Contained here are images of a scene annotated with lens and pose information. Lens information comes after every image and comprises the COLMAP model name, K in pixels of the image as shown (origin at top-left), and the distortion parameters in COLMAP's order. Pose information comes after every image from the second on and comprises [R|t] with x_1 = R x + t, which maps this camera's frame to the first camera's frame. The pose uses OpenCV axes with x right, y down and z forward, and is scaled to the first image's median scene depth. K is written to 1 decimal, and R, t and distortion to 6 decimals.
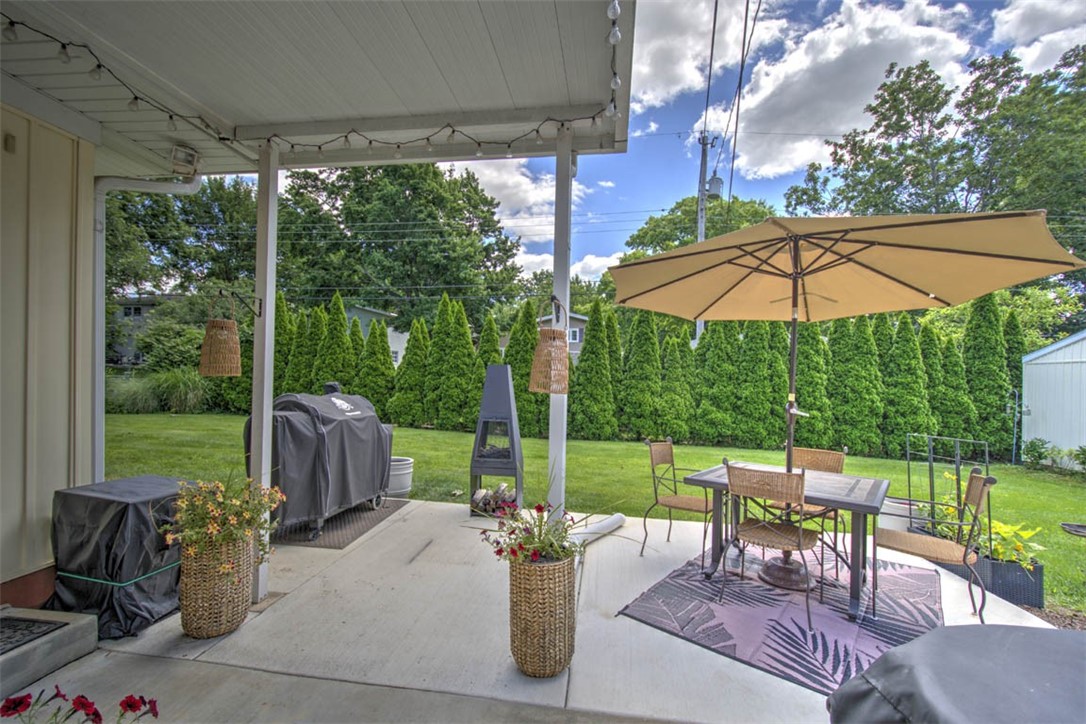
lens RADIAL K [[465.4, 0, 542.8], [0, 465.4, 369.6], [0, 0, 1]] dist [-0.001871, -0.000220]
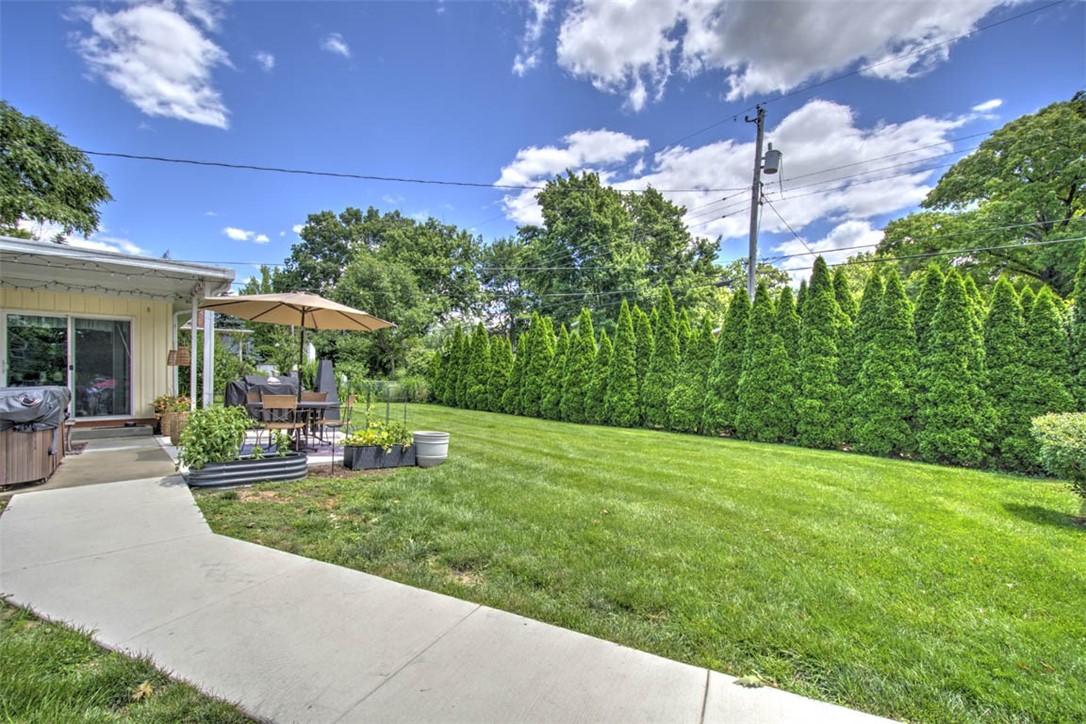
lens RADIAL K [[465.4, 0, 539.9], [0, 465.4, 367.6], [0, 0, 1]] dist [-0.001871, -0.000220]
pose [[0.775939, -0.042793, -0.629355, 0.680011], [0.026539, 0.999028, -0.035209, 0.042037], [0.630250, 0.010617, 0.776320, 0.000889]]
